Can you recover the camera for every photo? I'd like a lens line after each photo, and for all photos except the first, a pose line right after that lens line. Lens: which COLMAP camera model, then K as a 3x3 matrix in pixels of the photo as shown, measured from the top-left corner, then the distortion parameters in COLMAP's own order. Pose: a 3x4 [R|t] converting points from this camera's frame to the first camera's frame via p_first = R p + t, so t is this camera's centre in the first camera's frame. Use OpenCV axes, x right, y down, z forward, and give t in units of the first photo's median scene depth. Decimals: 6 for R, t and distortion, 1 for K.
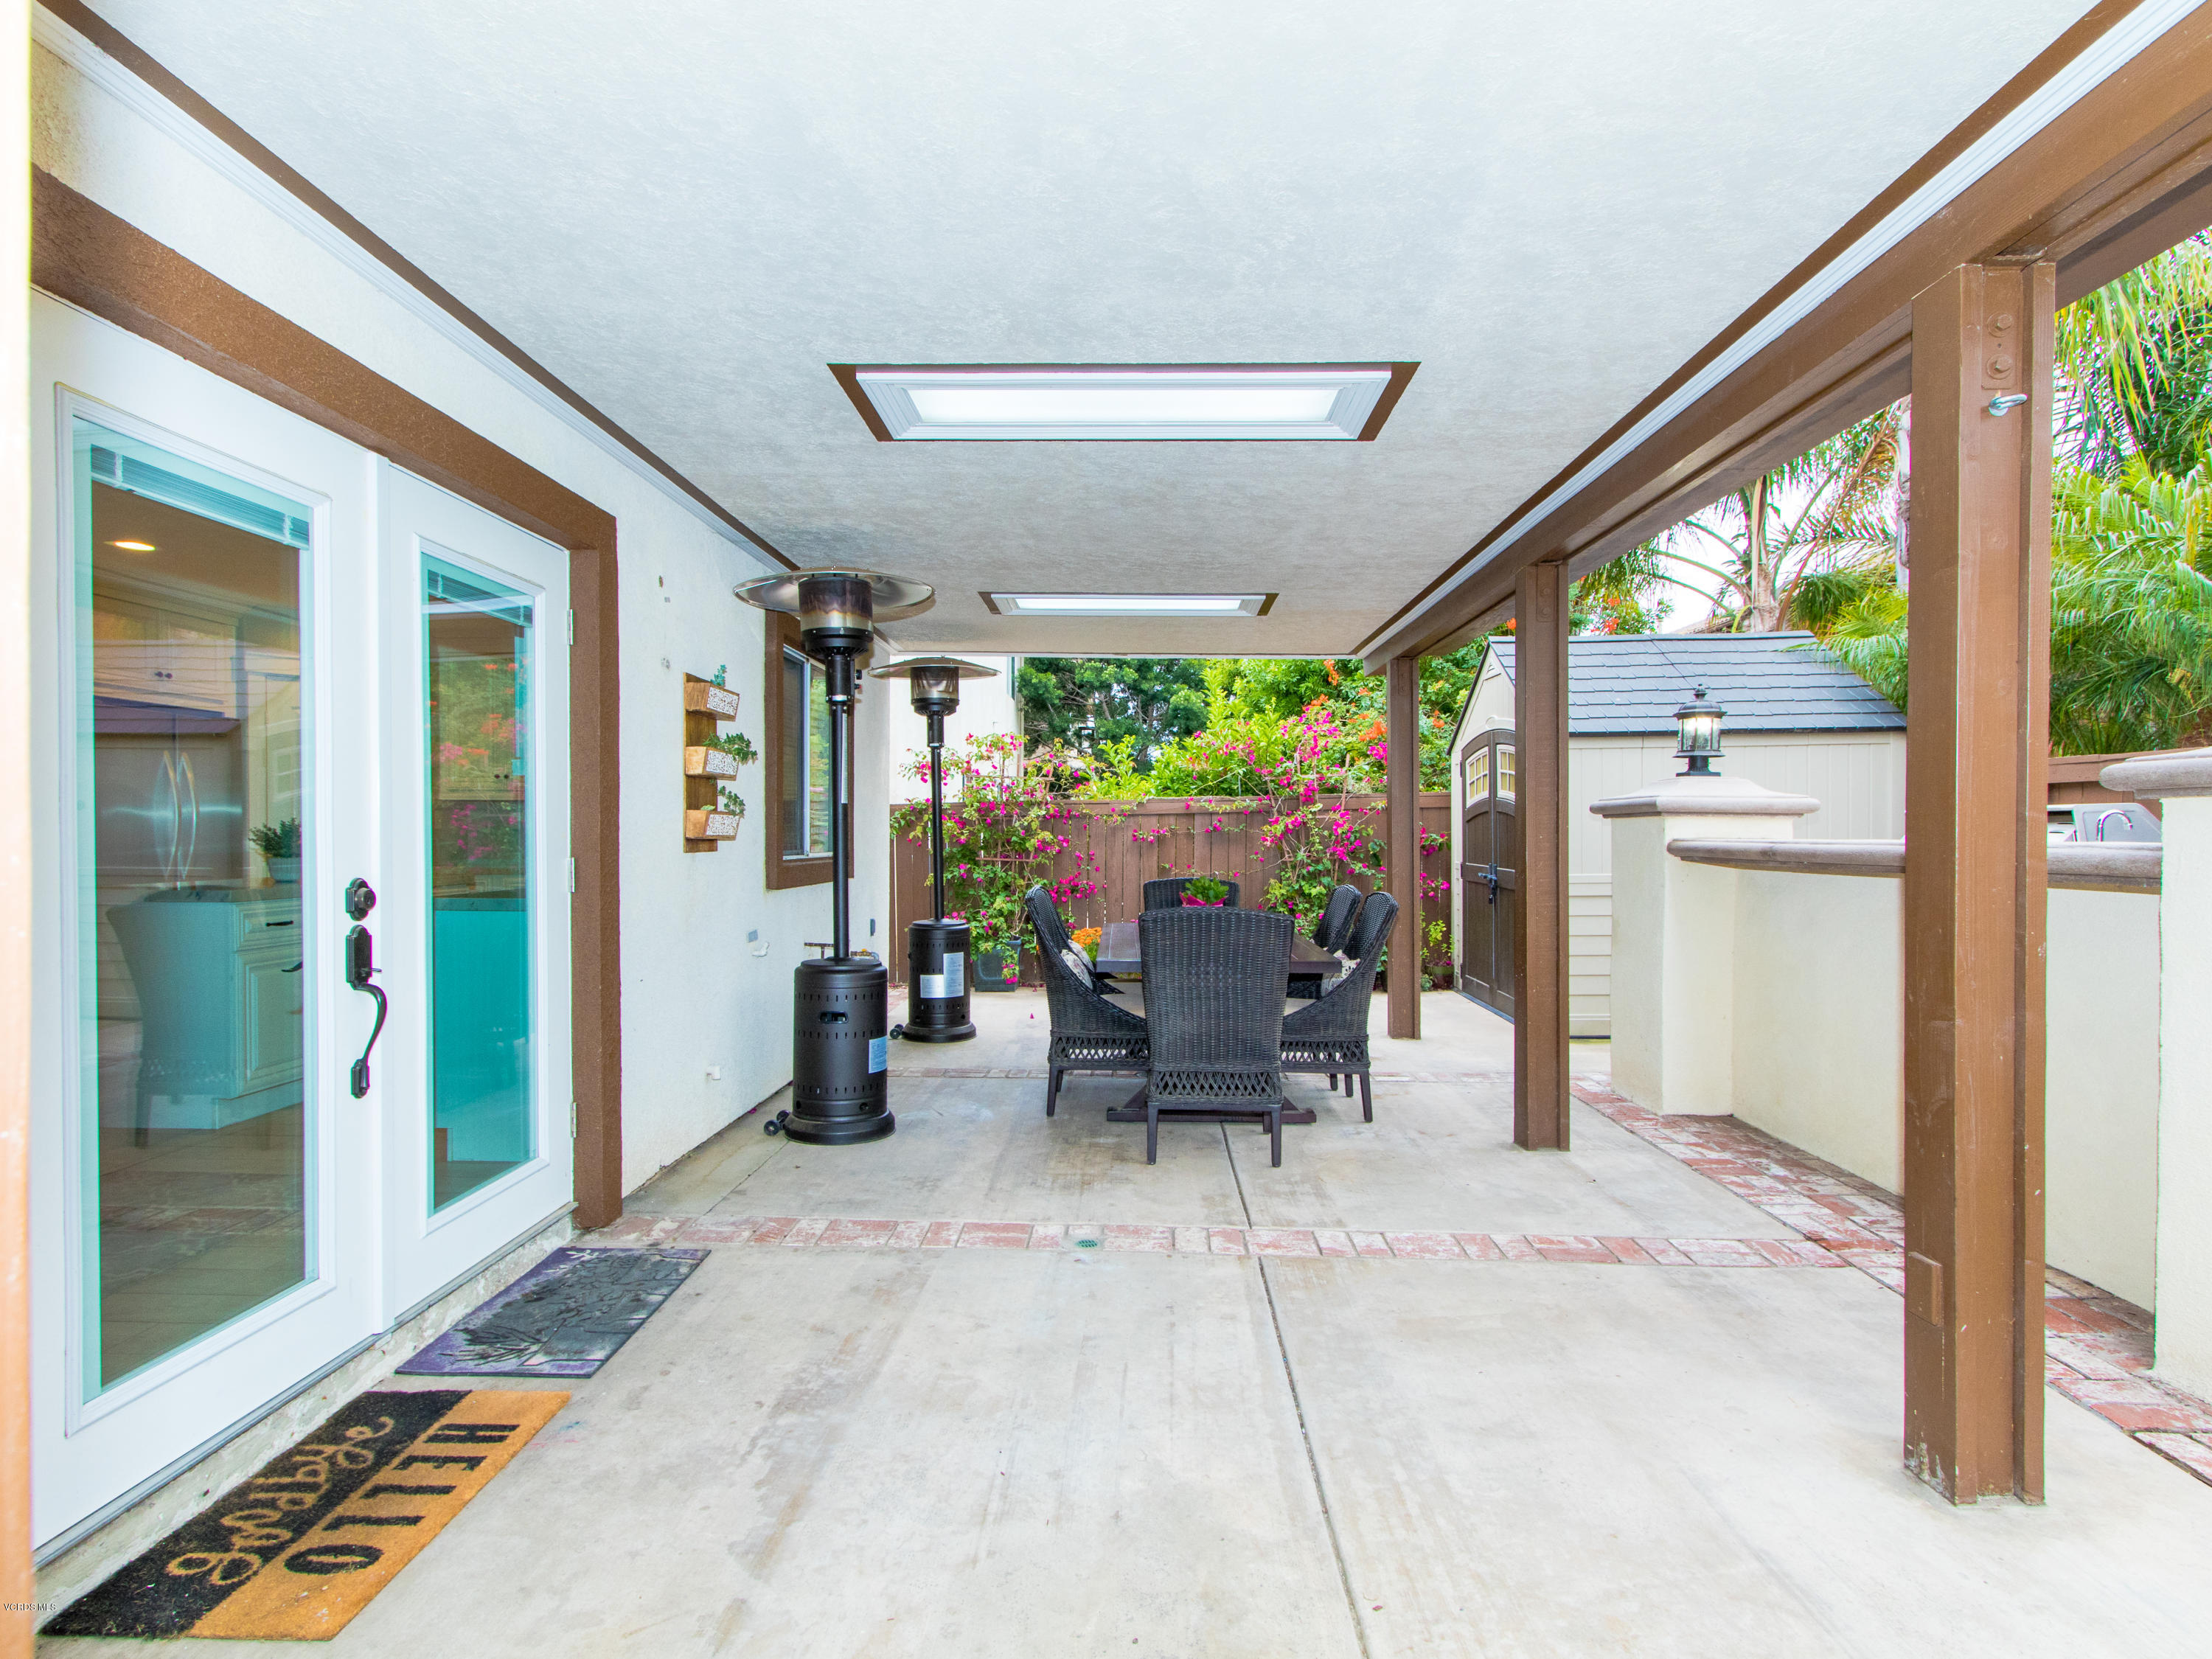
lens RADIAL K [[1139.0, 0, 1099.6], [0, 1139.0, 853.0], [0, 0, 1]] dist [0.003924, 0.000345]
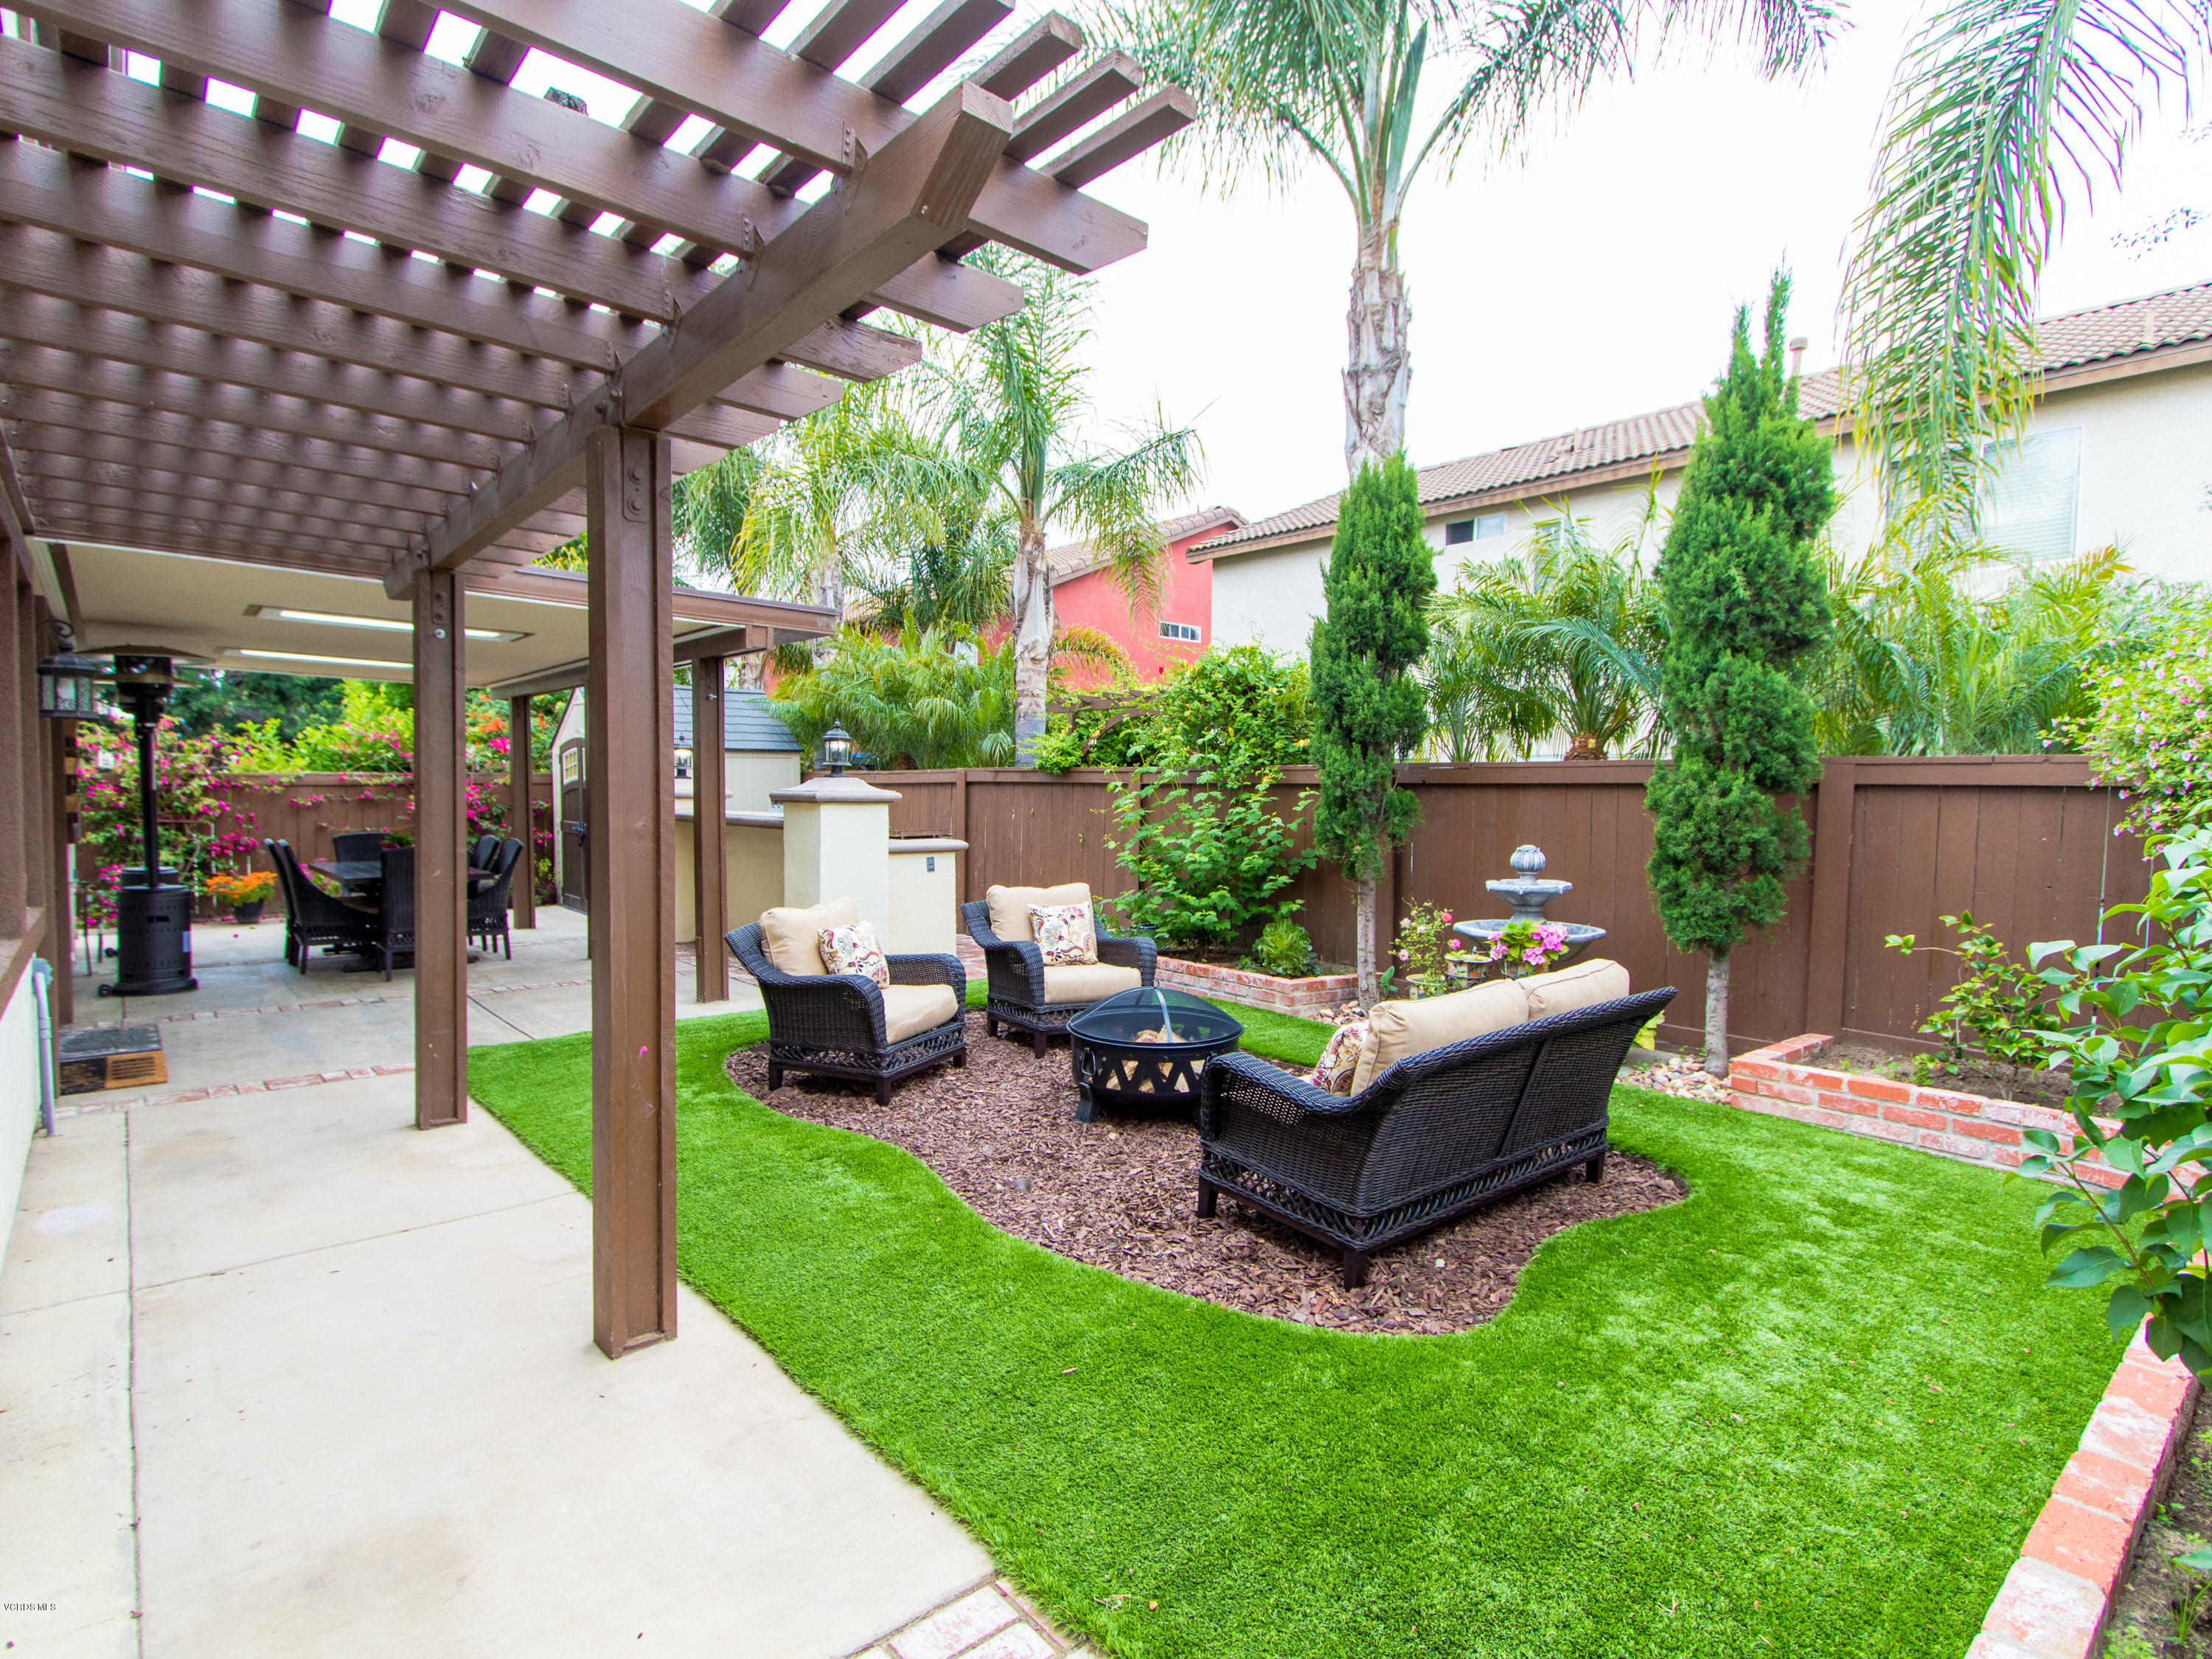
lens RADIAL K [[1139.0, 0, 1099.6], [0, 1139.0, 853.0], [0, 0, 1]] dist [0.003924, 0.000345]
pose [[0.736087, -0.027075, 0.676345, -0.223755], [-0.000952, 0.999157, 0.041034, -0.014257], [-0.676886, -0.030849, 0.735441, -0.740593]]
